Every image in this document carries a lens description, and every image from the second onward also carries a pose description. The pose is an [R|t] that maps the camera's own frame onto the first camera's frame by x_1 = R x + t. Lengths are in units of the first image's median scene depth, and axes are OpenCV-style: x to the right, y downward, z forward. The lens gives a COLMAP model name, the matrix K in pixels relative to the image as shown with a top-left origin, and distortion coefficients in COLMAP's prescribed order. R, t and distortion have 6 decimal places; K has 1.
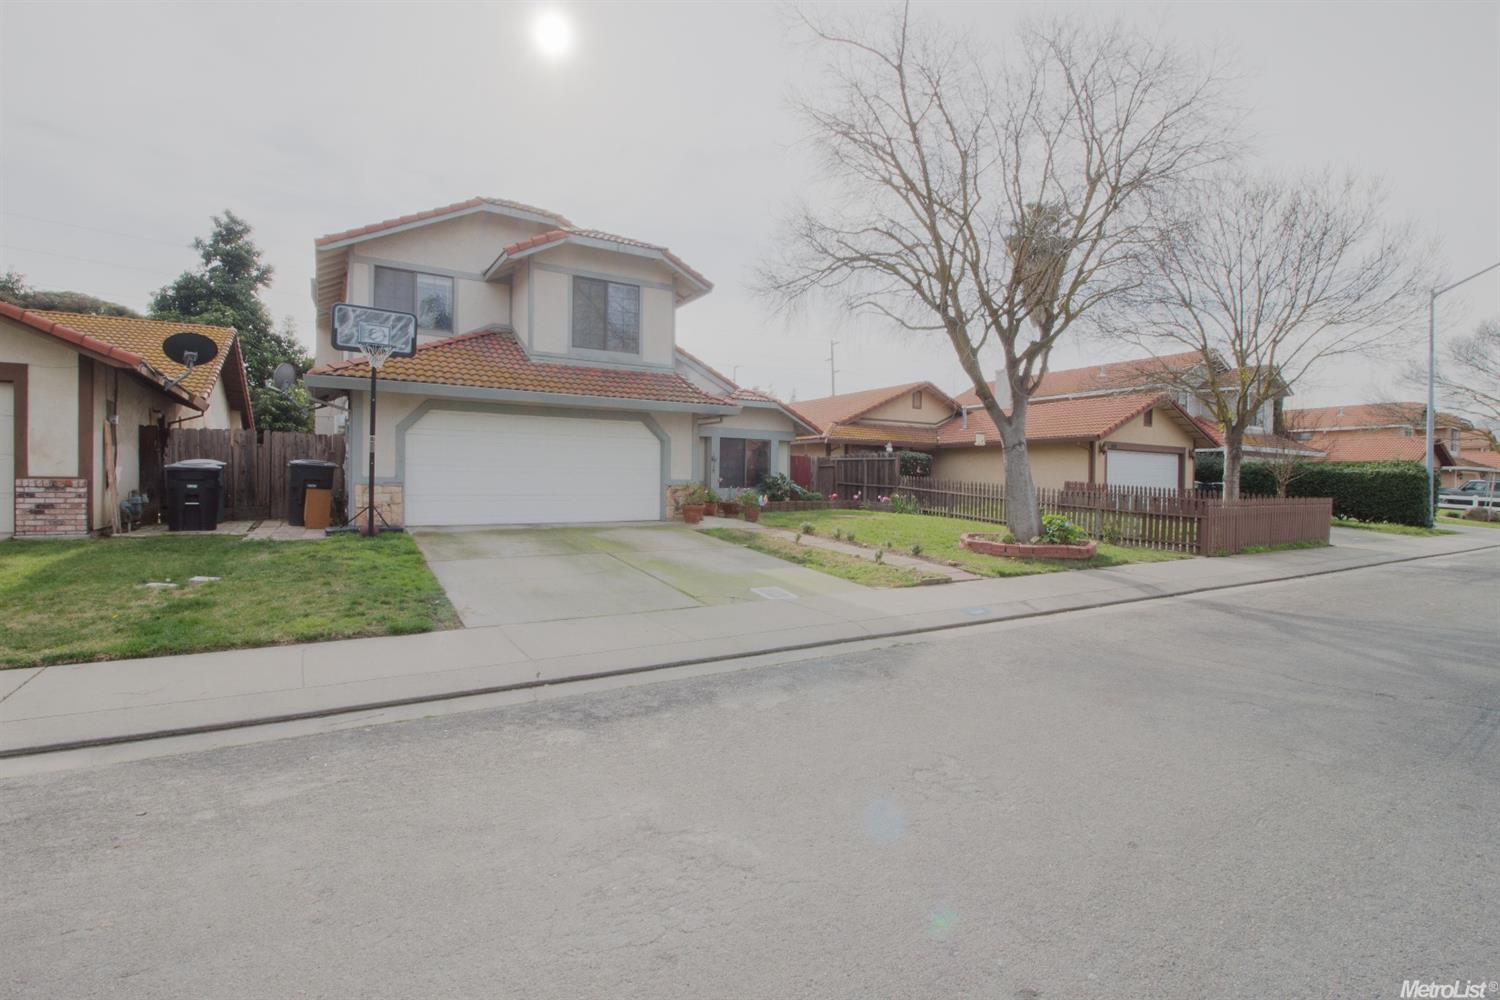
lens RADIAL K [[689.6, 0, 745.1], [0, 689.6, 497.4], [0, 0, 1]] dist [-0.003332, -0.010801]
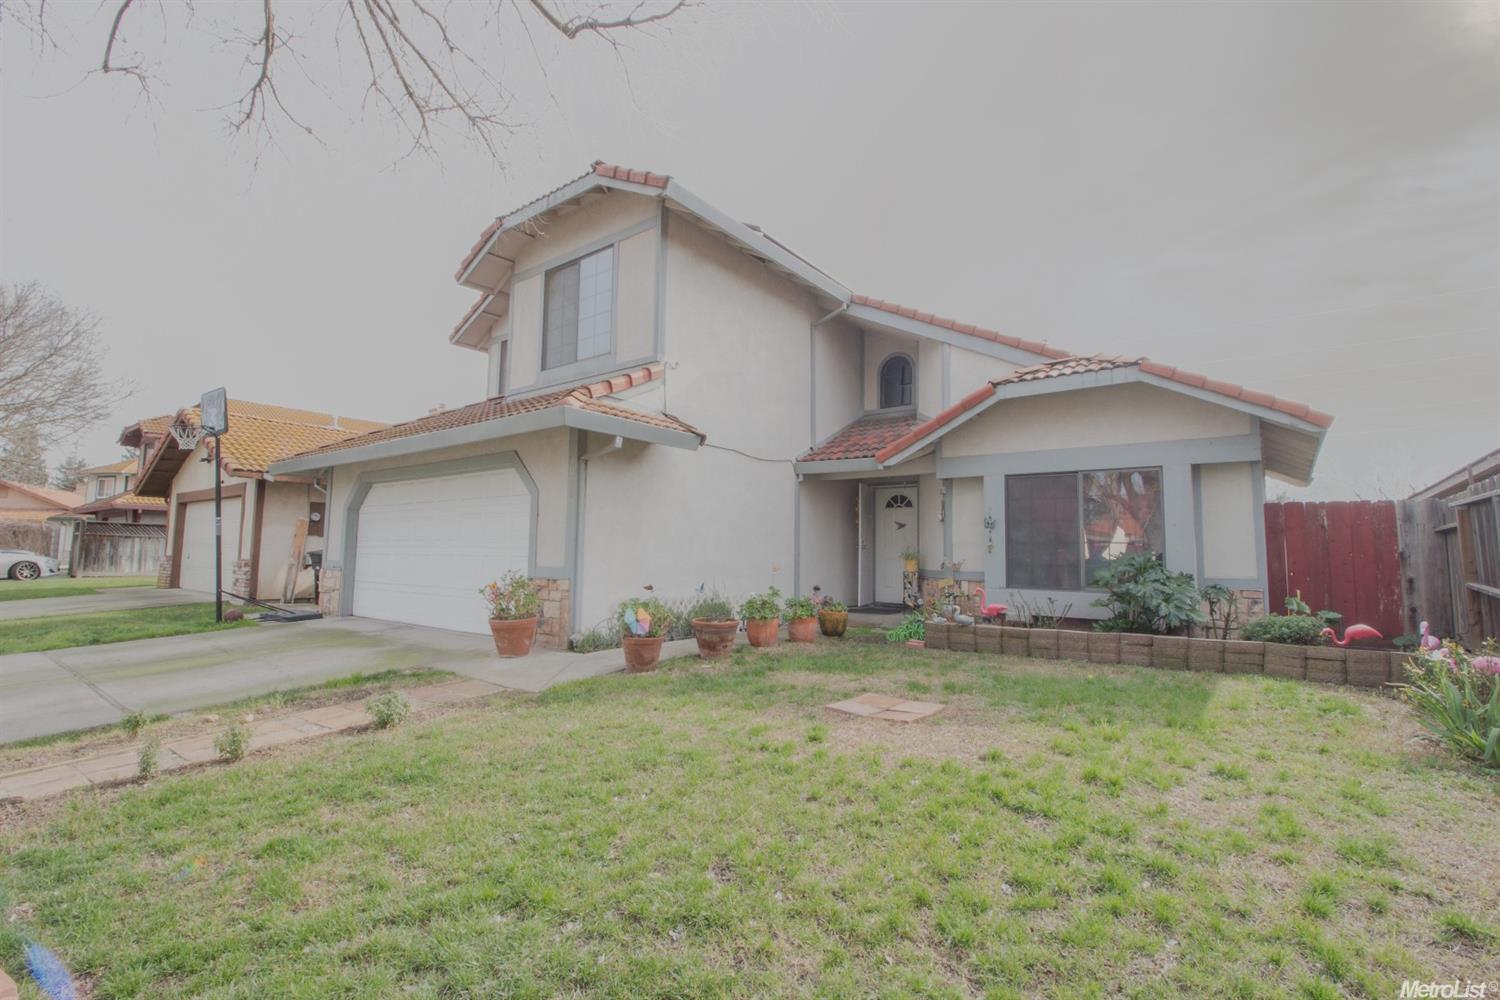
lens RADIAL K [[689.6, 0, 744.6], [0, 689.6, 491.4], [0, 0, 1]] dist [-0.003332, -0.010801]
pose [[0.354304, -0.091985, -0.930595, 0.454923], [-0.030878, 0.993457, -0.109955, -0.030807], [0.934620, 0.067692, 0.349145, 0.968833]]
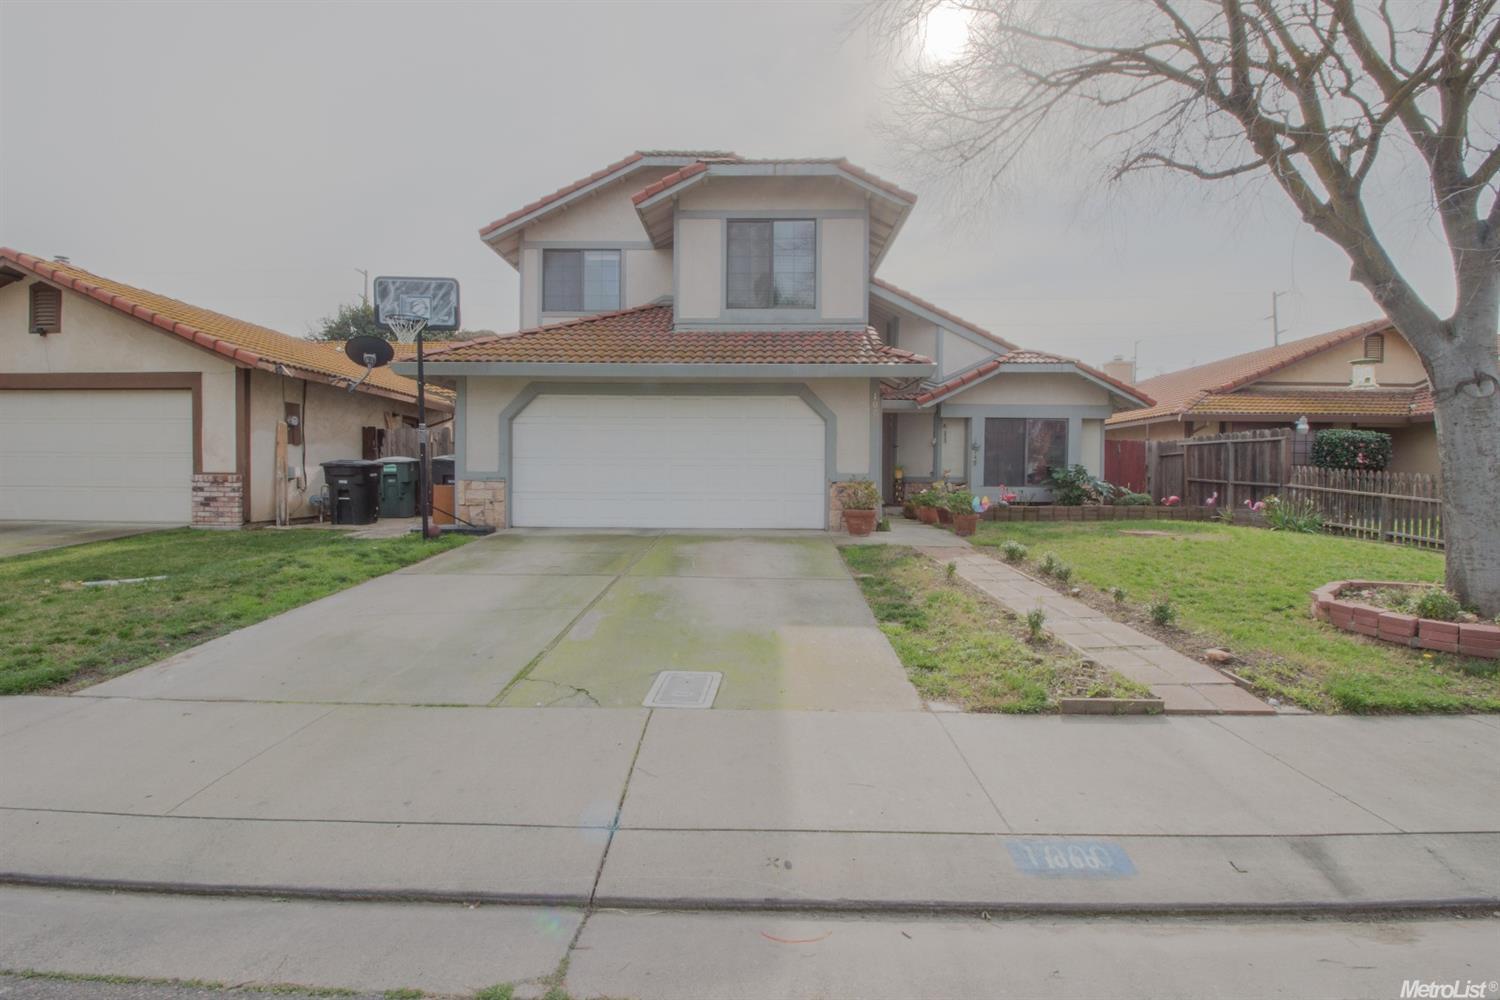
lens RADIAL K [[689.6, 0, 744.3], [0, 689.6, 494.4], [0, 0, 1]] dist [-0.003332, -0.010801]
pose [[0.844997, 0.008680, -0.534700, 0.199022], [-0.011058, 0.999938, -0.001242, -0.002052], [0.534657, 0.006962, 0.845041, 0.340636]]
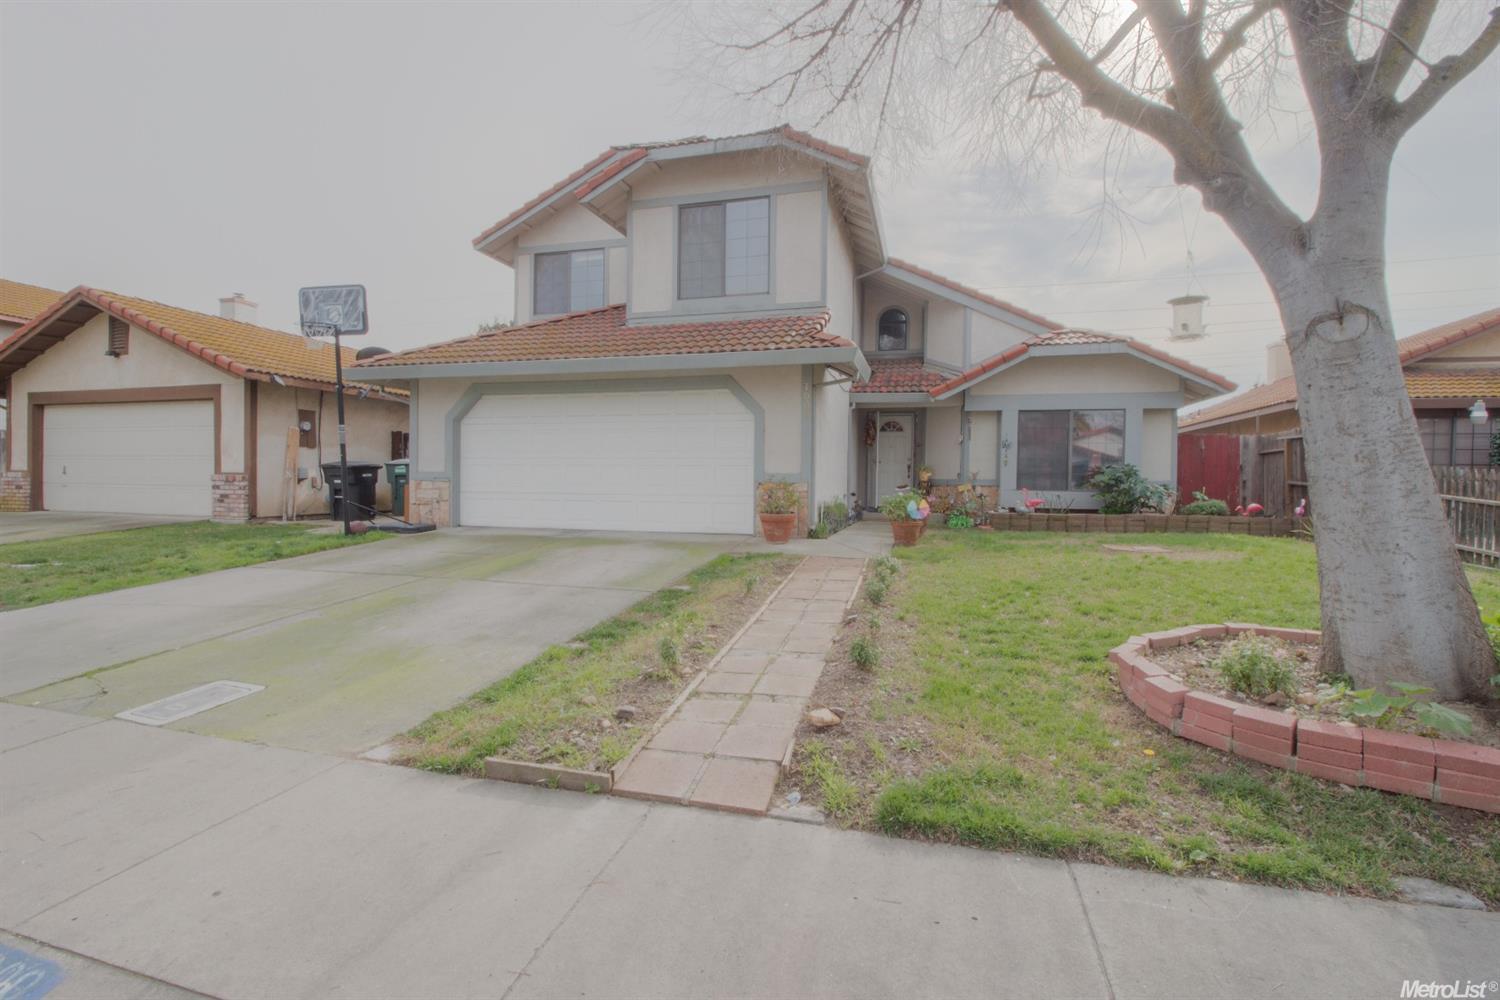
lens RADIAL K [[689.6, 0, 745.8], [0, 689.6, 494.5], [0, 0, 1]] dist [-0.003332, -0.010801]
pose [[0.685728, 0.010809, -0.727777, 0.358346], [-0.020300, 0.999785, -0.004279, -0.002915], [0.727575, 0.017707, 0.685800, 0.545407]]
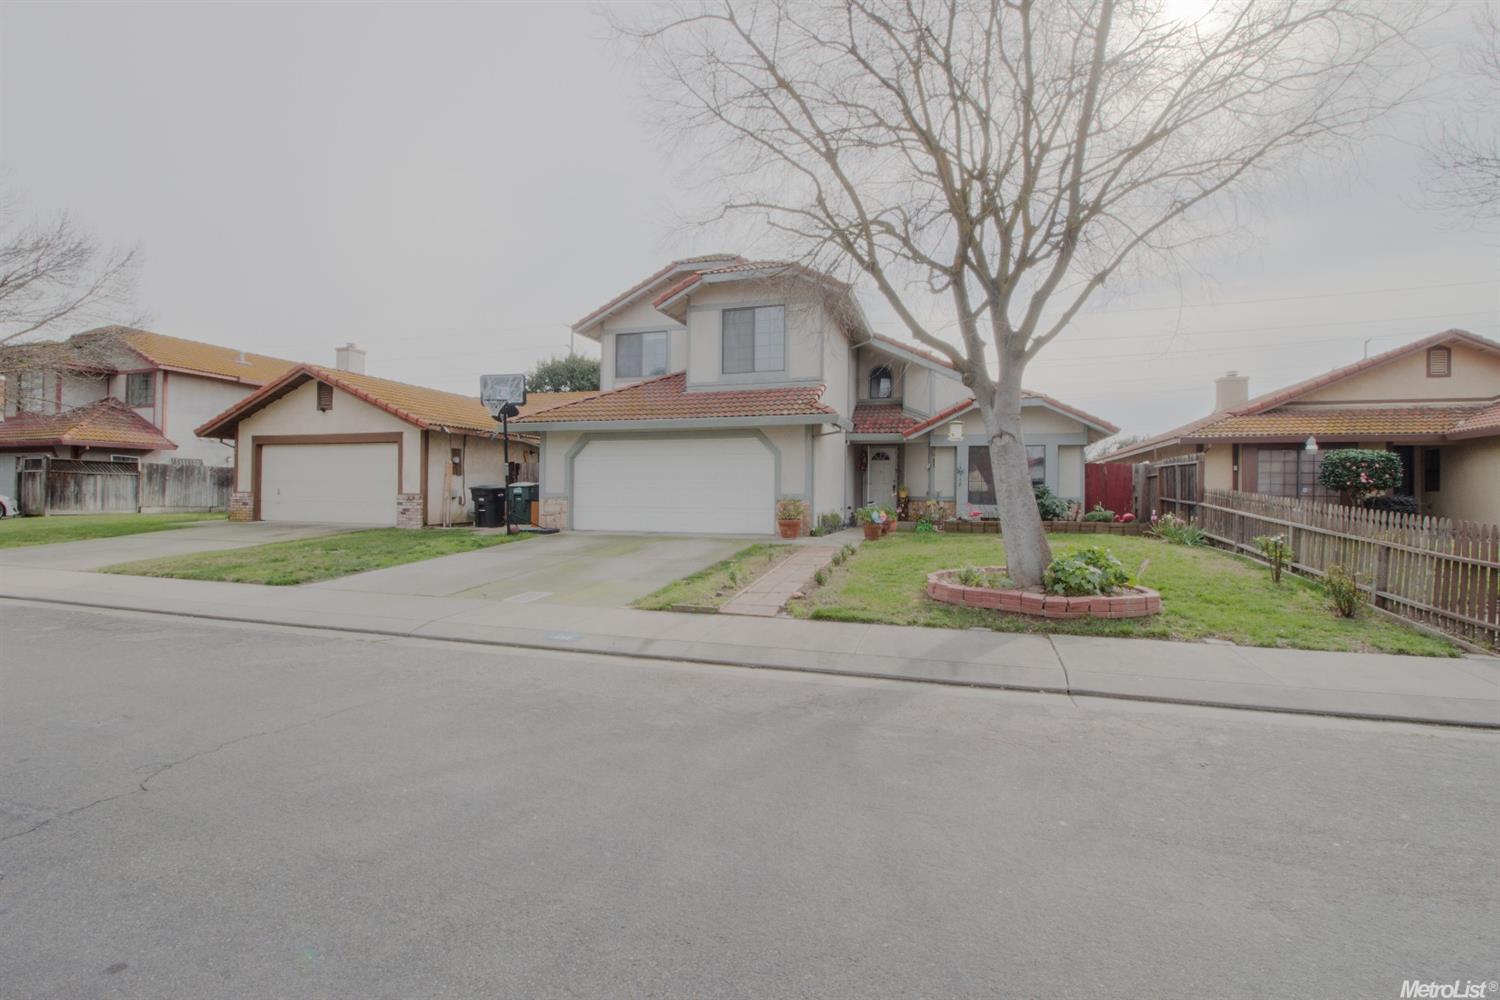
lens RADIAL K [[689.6, 0, 745.0], [0, 689.6, 497.1], [0, 0, 1]] dist [-0.003332, -0.010801]
pose [[0.657168, -0.003909, -0.753734, 0.610153], [-0.018216, 0.999612, -0.021066, 0.000482], [0.753524, 0.027574, 0.656842, 0.313344]]
